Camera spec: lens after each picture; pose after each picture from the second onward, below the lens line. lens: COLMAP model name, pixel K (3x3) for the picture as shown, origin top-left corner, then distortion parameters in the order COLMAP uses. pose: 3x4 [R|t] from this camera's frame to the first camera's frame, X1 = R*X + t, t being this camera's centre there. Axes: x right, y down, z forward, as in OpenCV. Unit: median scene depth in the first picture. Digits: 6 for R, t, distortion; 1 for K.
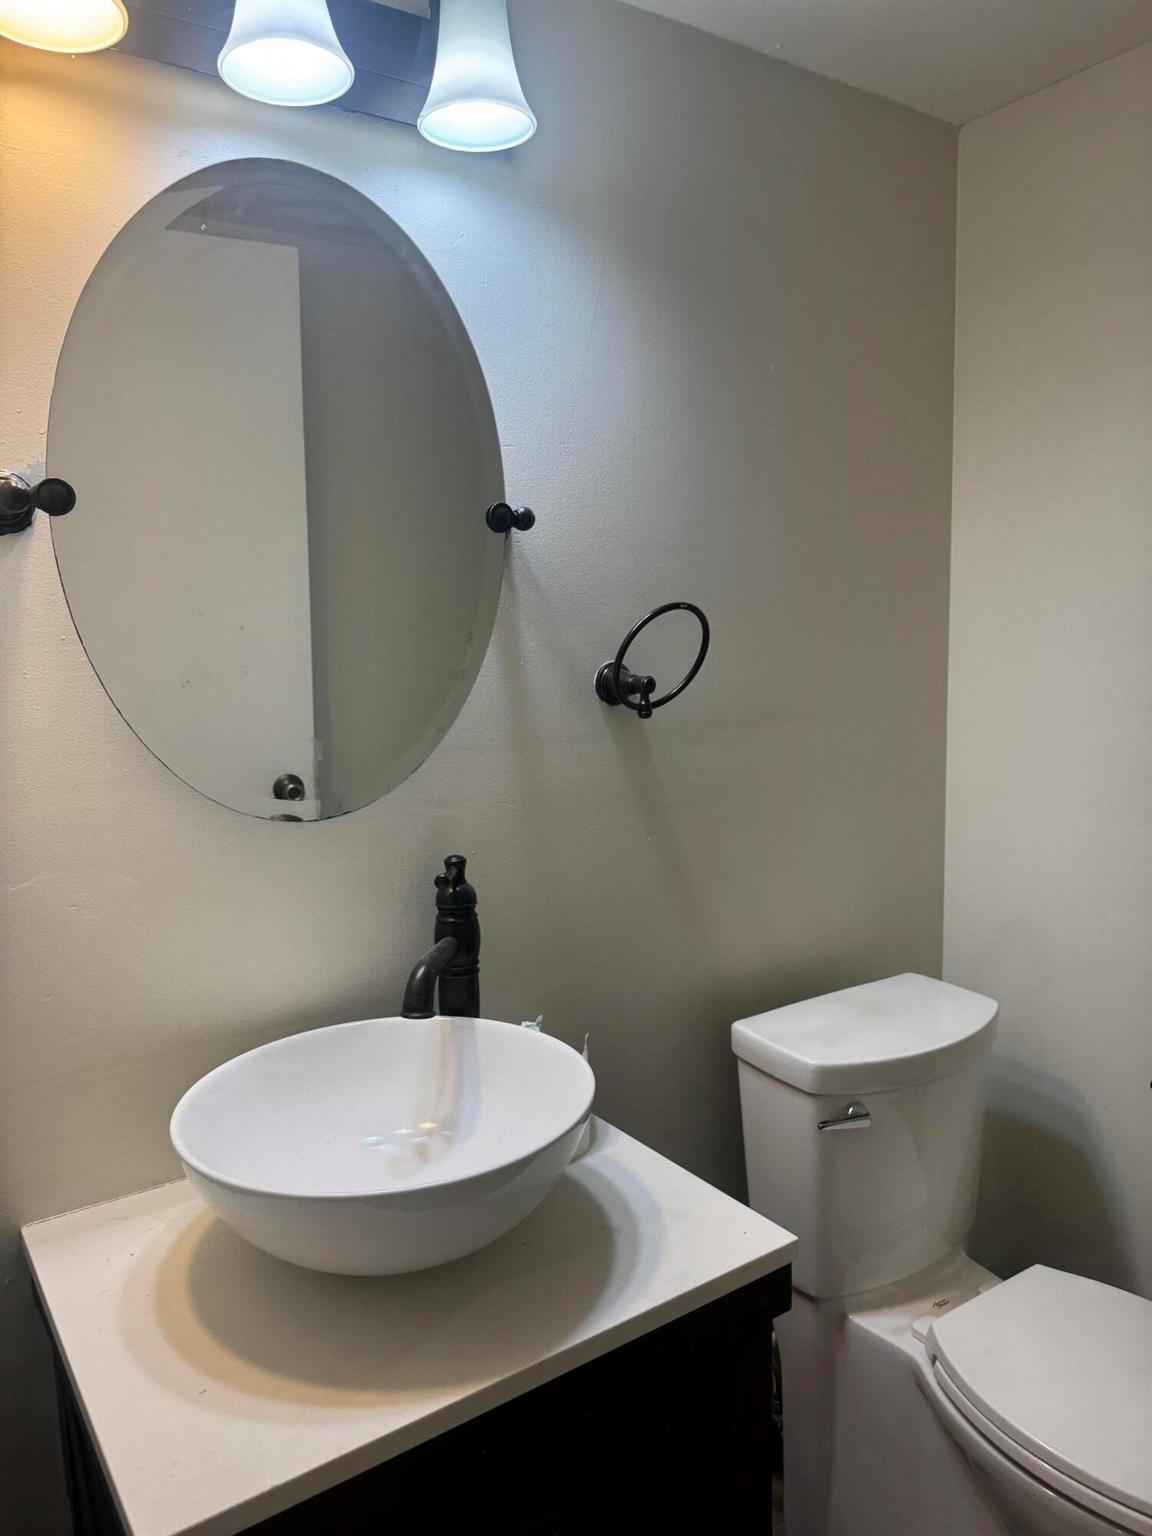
lens RADIAL K [[1094.6, 0, 564.2], [0, 1094.6, 752.3], [0, 0, 1]] dist [0.061262, -0.074596]
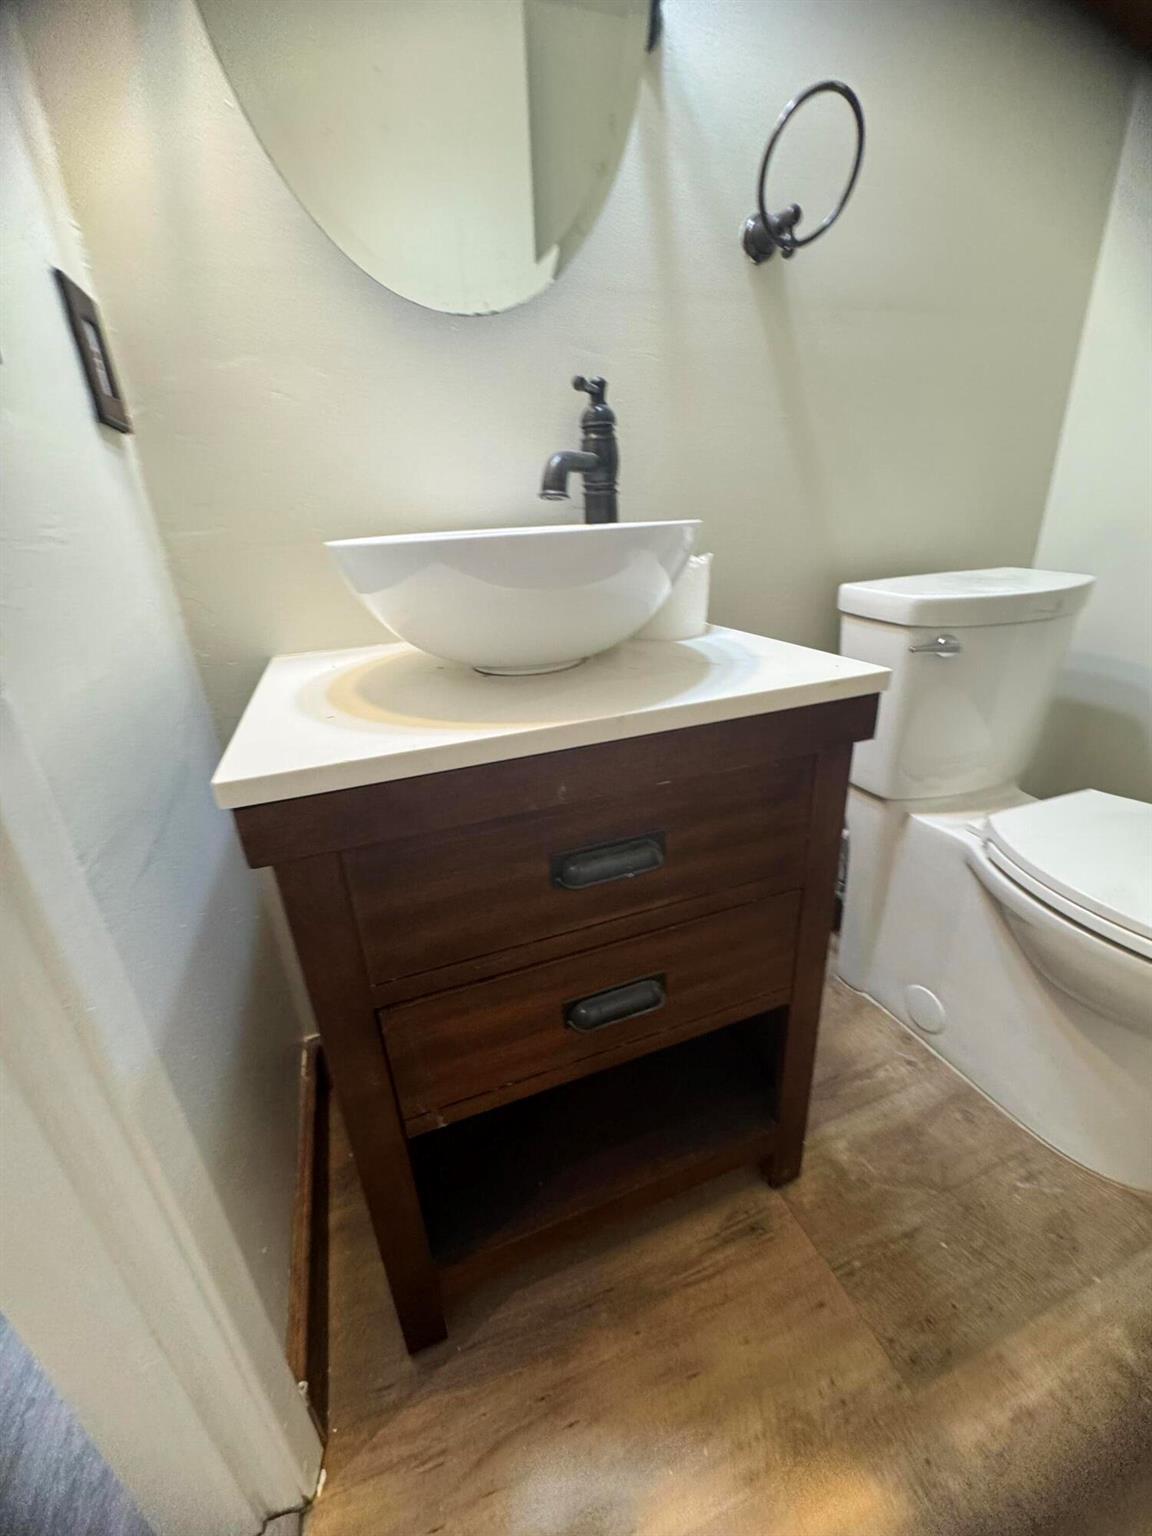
lens RADIAL K [[614.5, 0, 582.1], [0, 614.5, 761.3], [0, 0, 1]] dist [-0.003039, -0.000593]
pose [[0.969303, 0.069383, -0.235875, 0.055212], [-0.004195, 0.963884, 0.266288, 0.280613], [0.245832, -0.257124, 0.934587, 0.279126]]
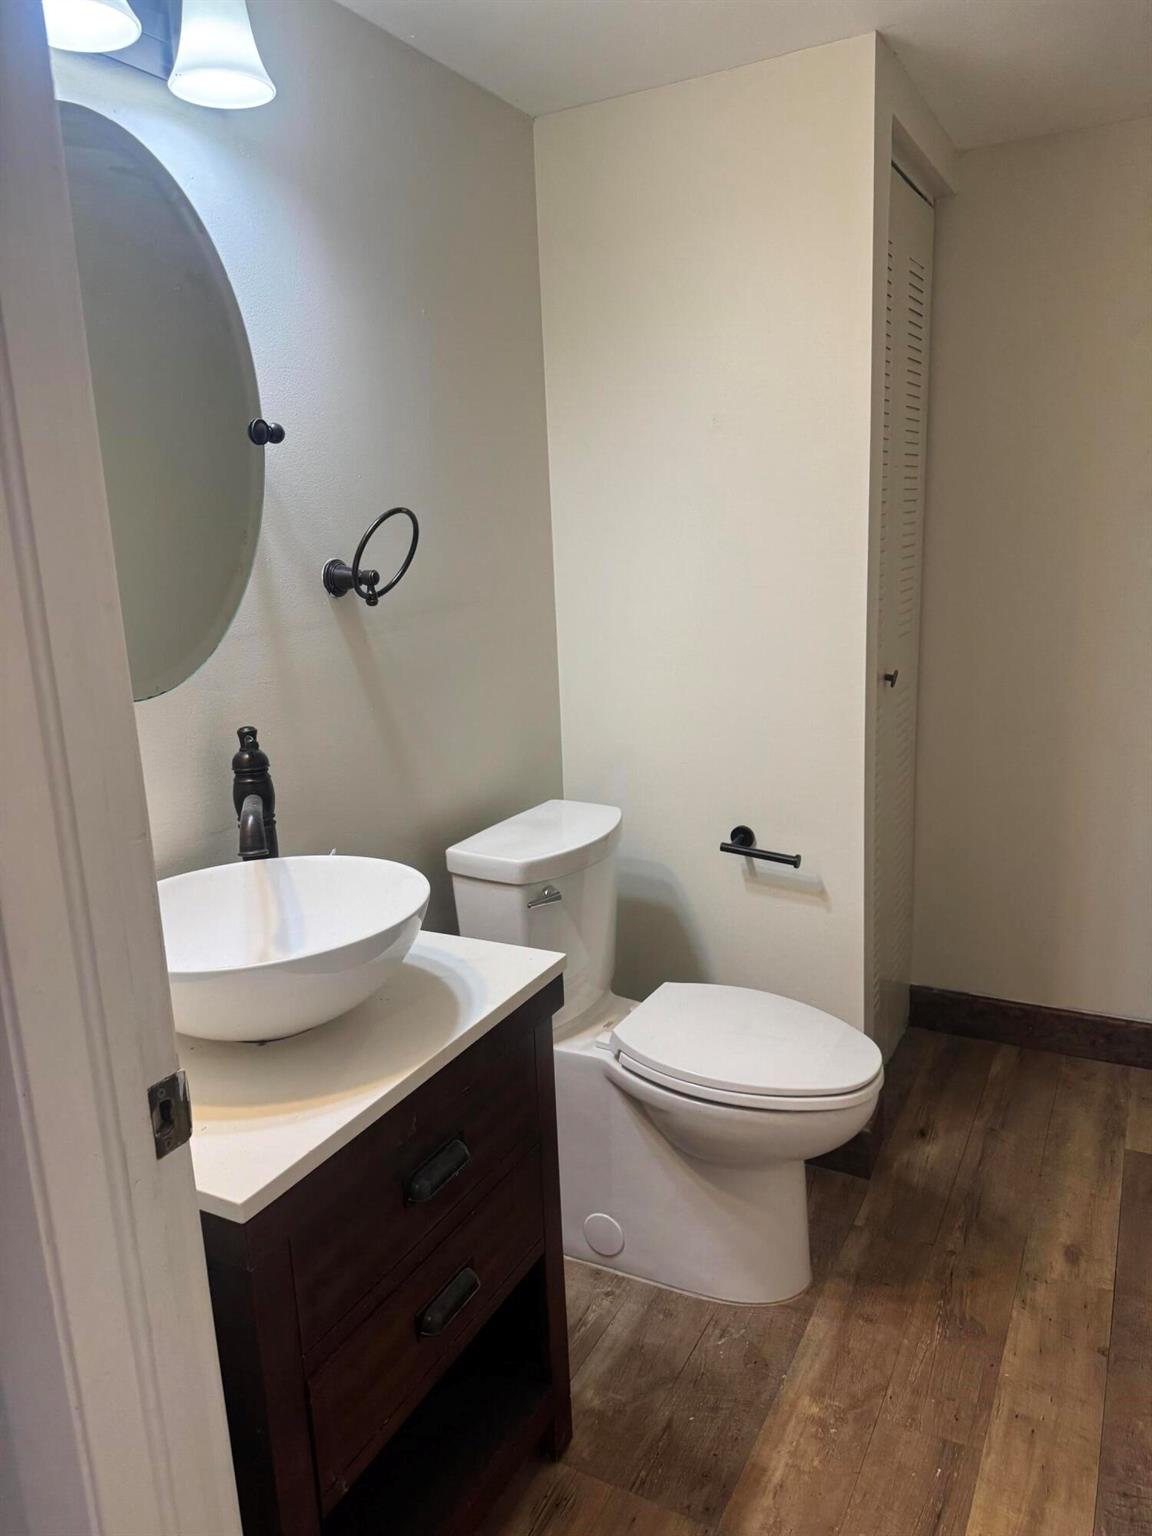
lens RADIAL K [[1094.6, 0, 571.4], [0, 1094.6, 759.7], [0, 0, 1]] dist [0.061262, -0.074596]
pose [[0.888597, -0.112254, 0.444741, -0.292216], [0.078483, 0.992502, 0.093701, 0.042621], [-0.451925, -0.048357, 0.890744, -0.193896]]
